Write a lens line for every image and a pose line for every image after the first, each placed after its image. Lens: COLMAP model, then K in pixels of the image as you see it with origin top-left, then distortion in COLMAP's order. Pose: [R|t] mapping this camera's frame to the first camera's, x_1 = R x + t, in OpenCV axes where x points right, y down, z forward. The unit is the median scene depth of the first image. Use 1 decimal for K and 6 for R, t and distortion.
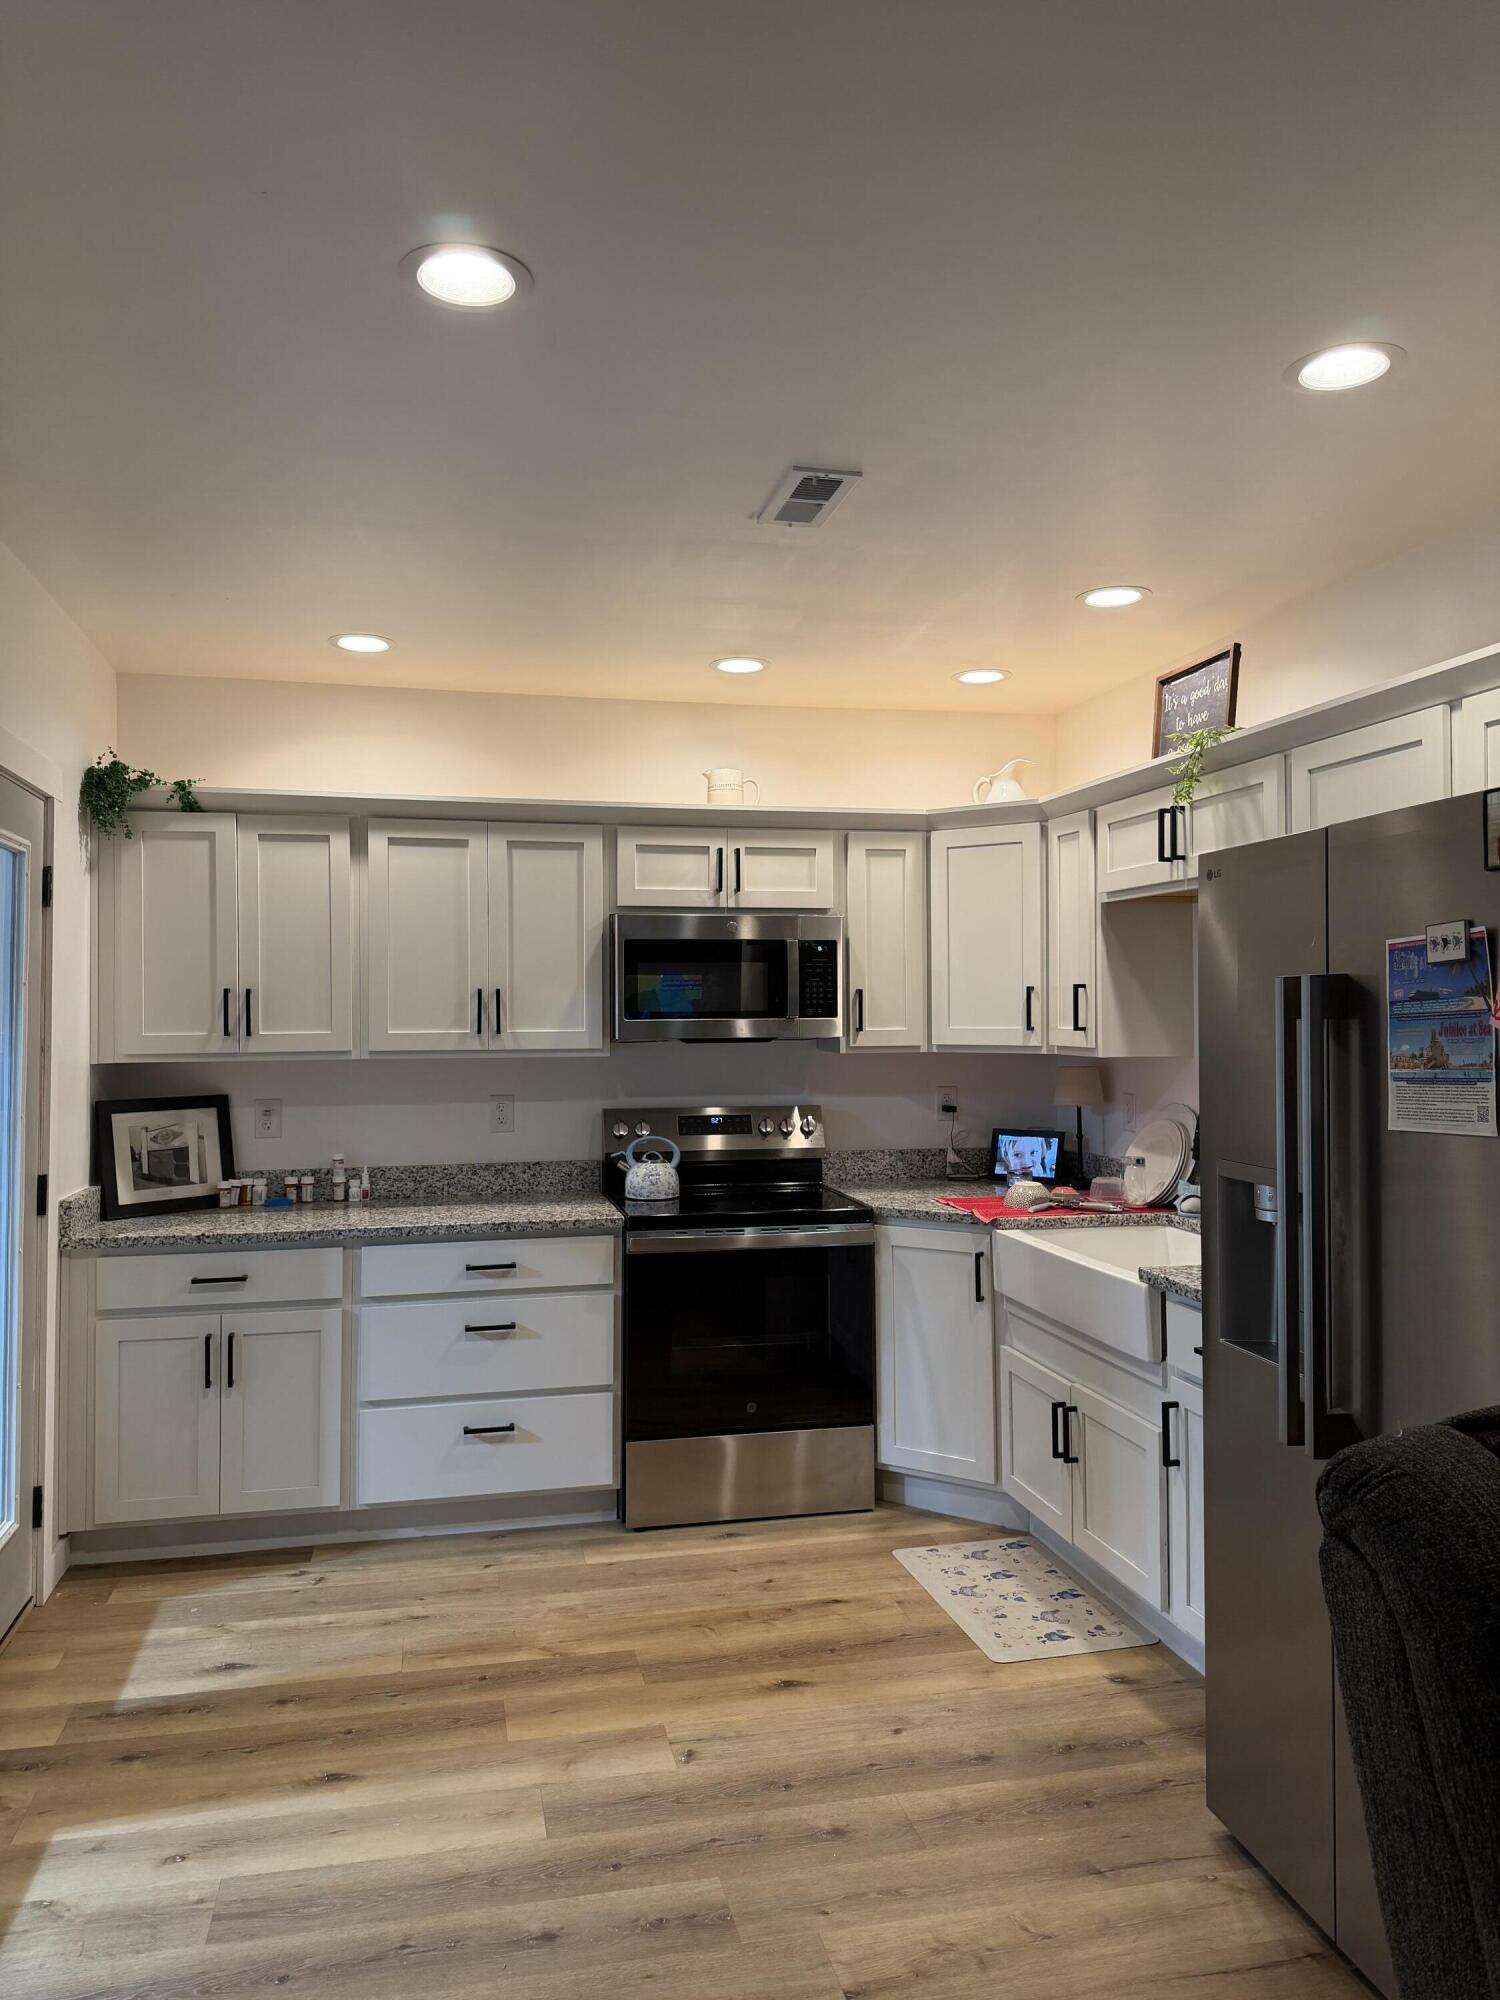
lens RADIAL K [[1398.9, 0, 750.0], [0, 1398.9, 1000.0], [0, 0, 1]] dist [0.227318, -0.418153]
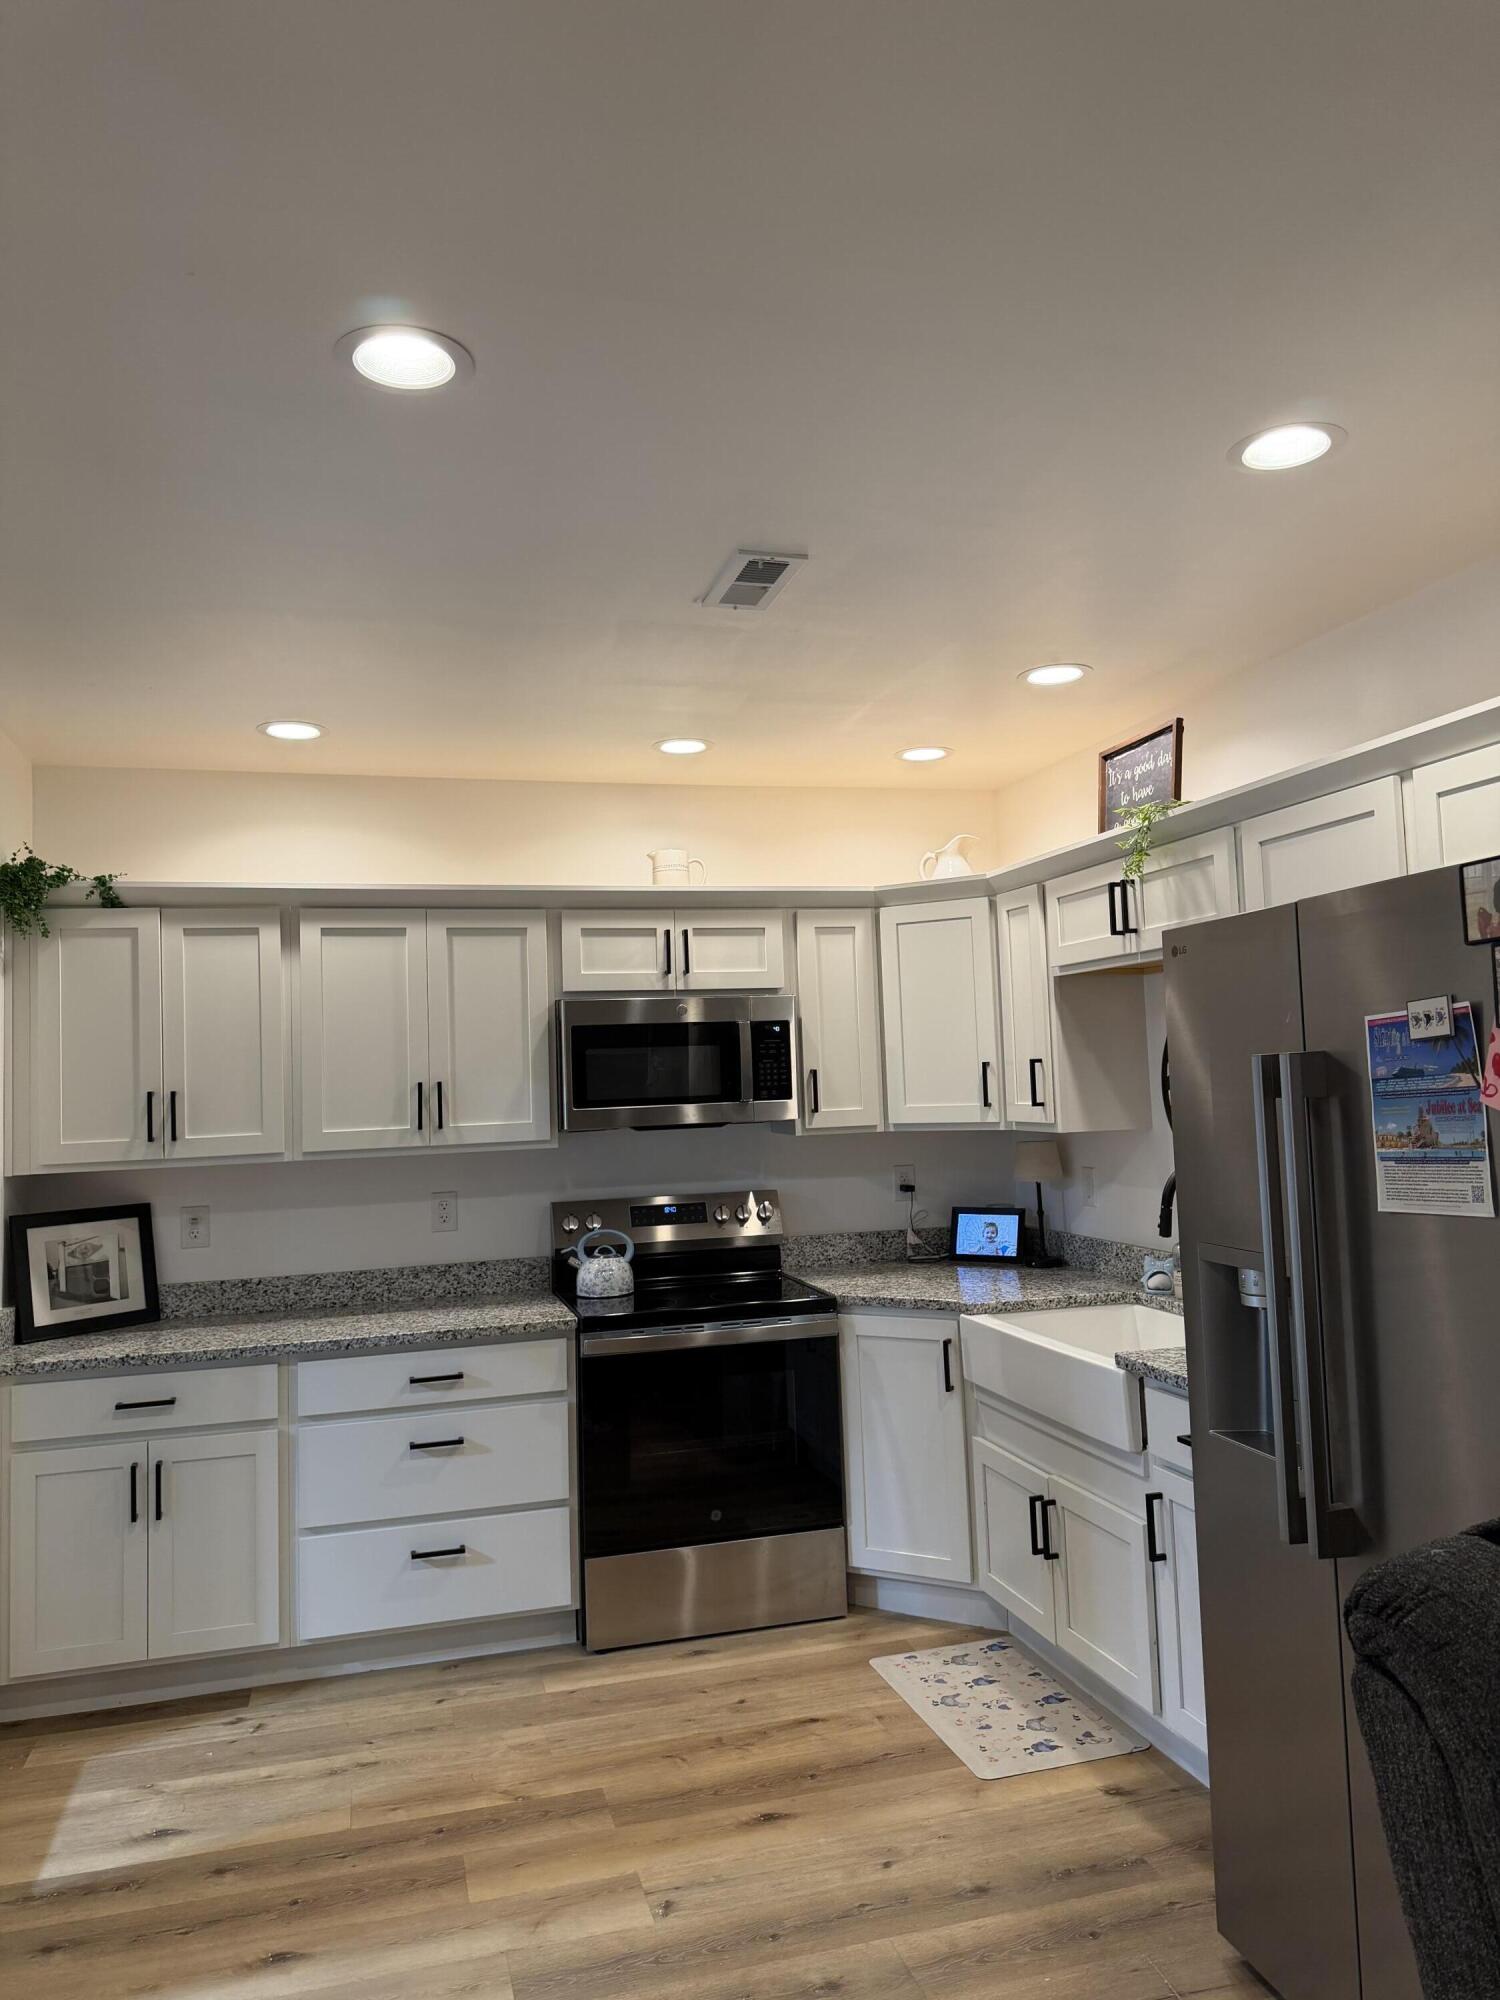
lens RADIAL K [[1402.6, 0, 764.3], [0, 1402.6, 998.7], [0, 0, 1]] dist [0.144983, -0.183516]
pose [[0.998032, -0.028266, 0.055981, -0.010817], [0.031154, 0.998192, -0.051399, -0.008700], [-0.054427, 0.053042, 0.997108, 0.026798]]
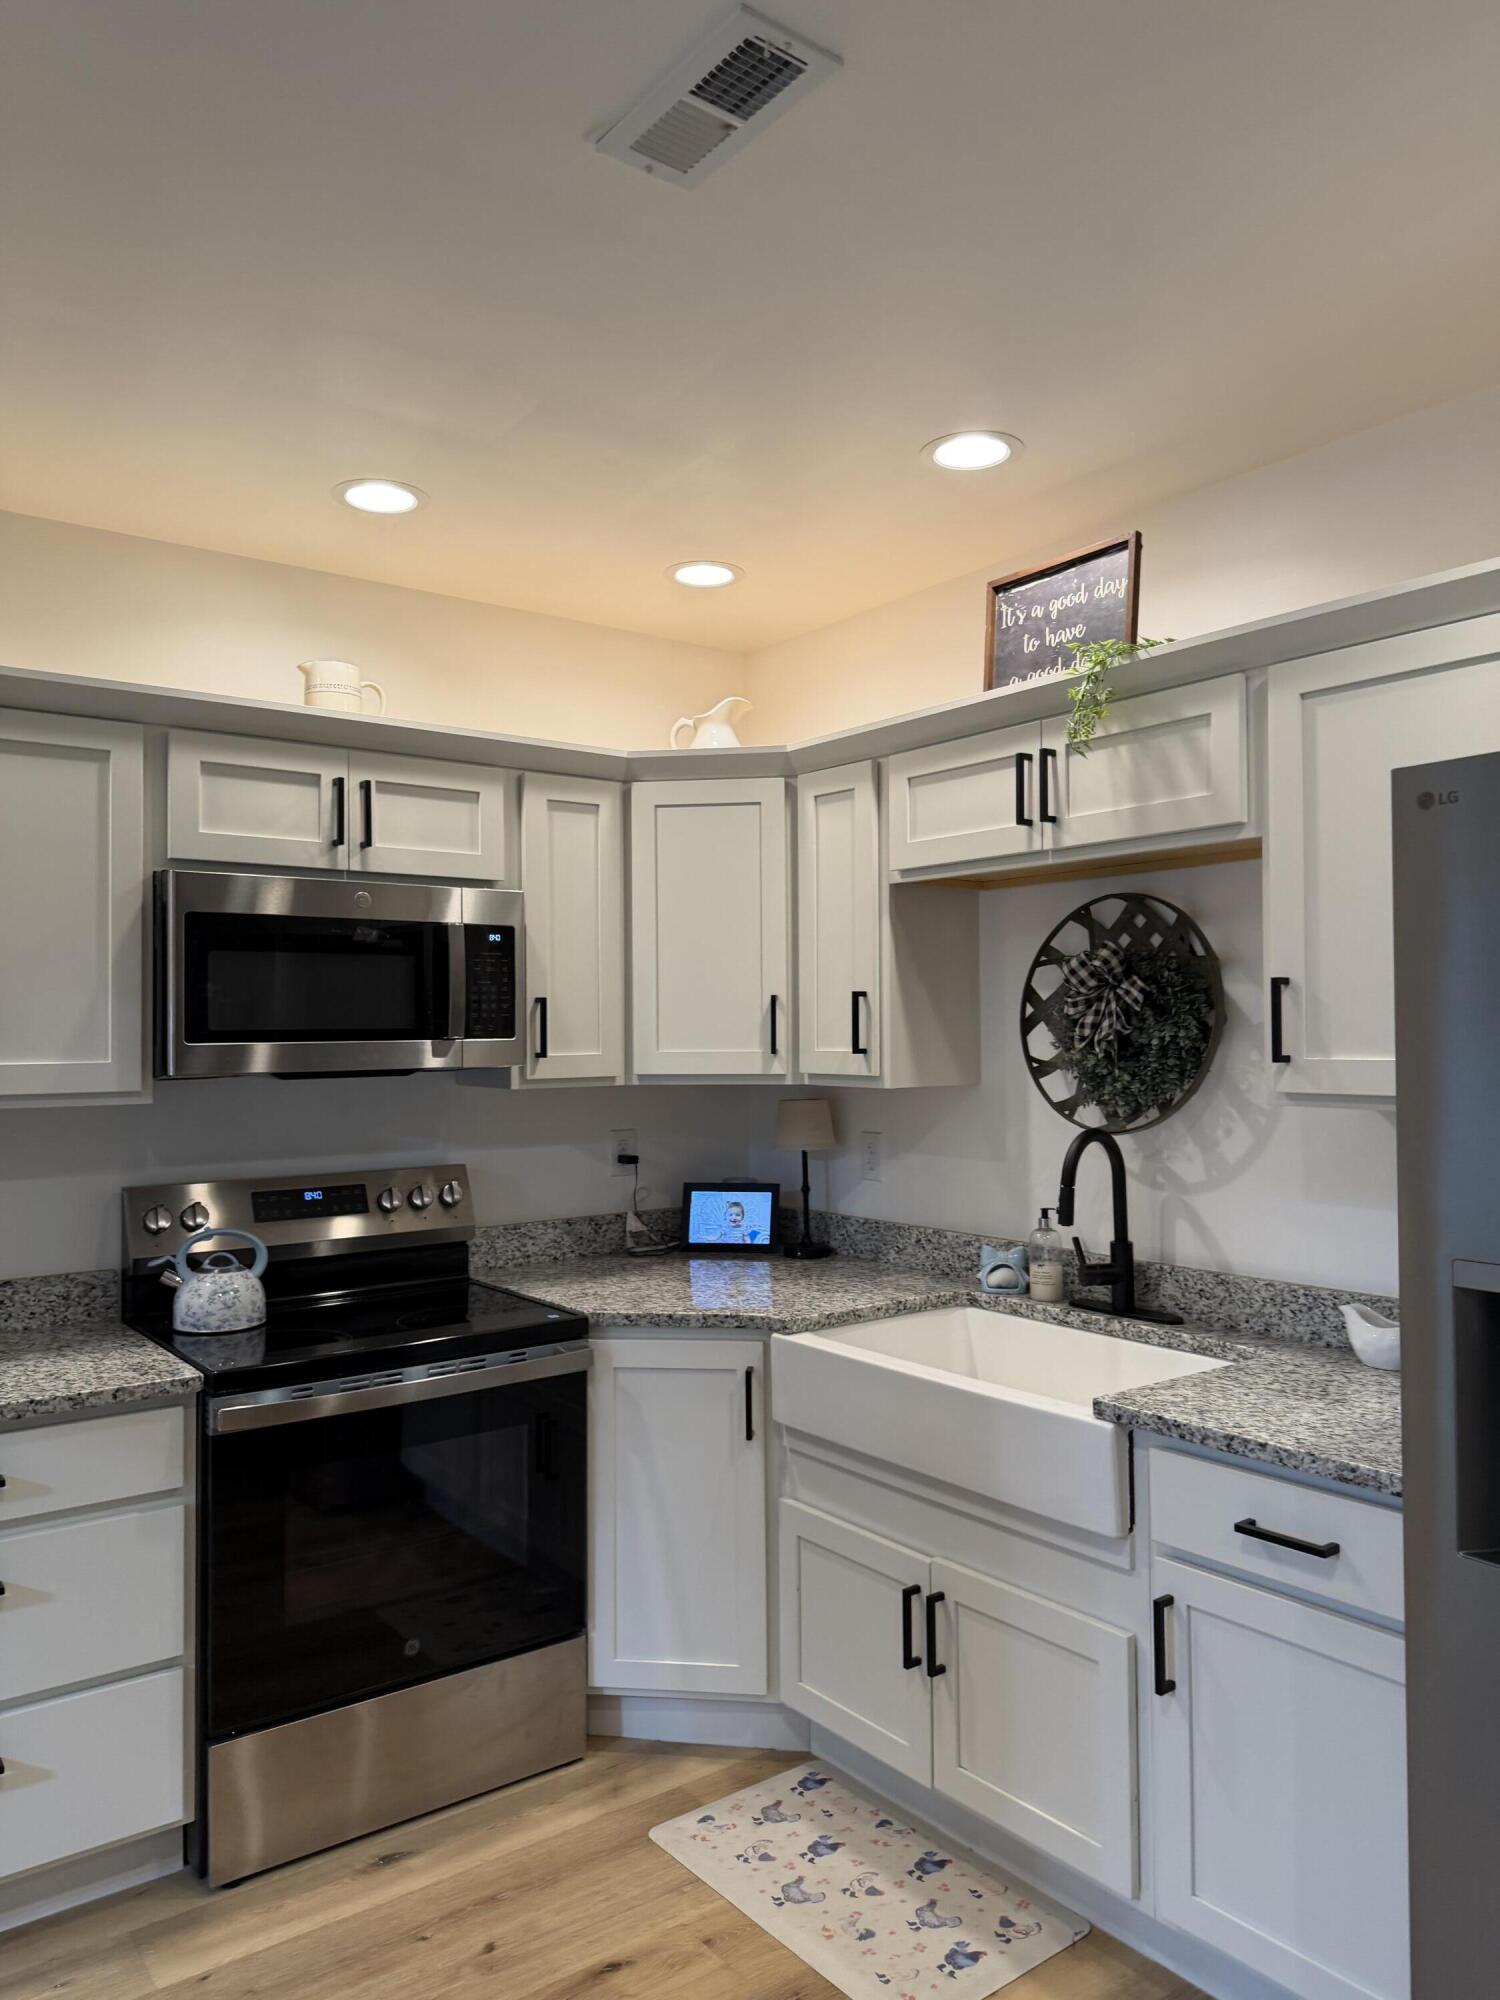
lens RADIAL K [[1407.9, 0, 756.1], [0, 1407.9, 1015.2], [0, 0, 1]] dist [0.121829, -0.133078]
pose [[0.913369, 0.001528, 0.407131, -0.125544], [0.000375, 0.999989, -0.004594, 0.004972], [-0.407133, 0.004349, 0.913358, 0.351750]]
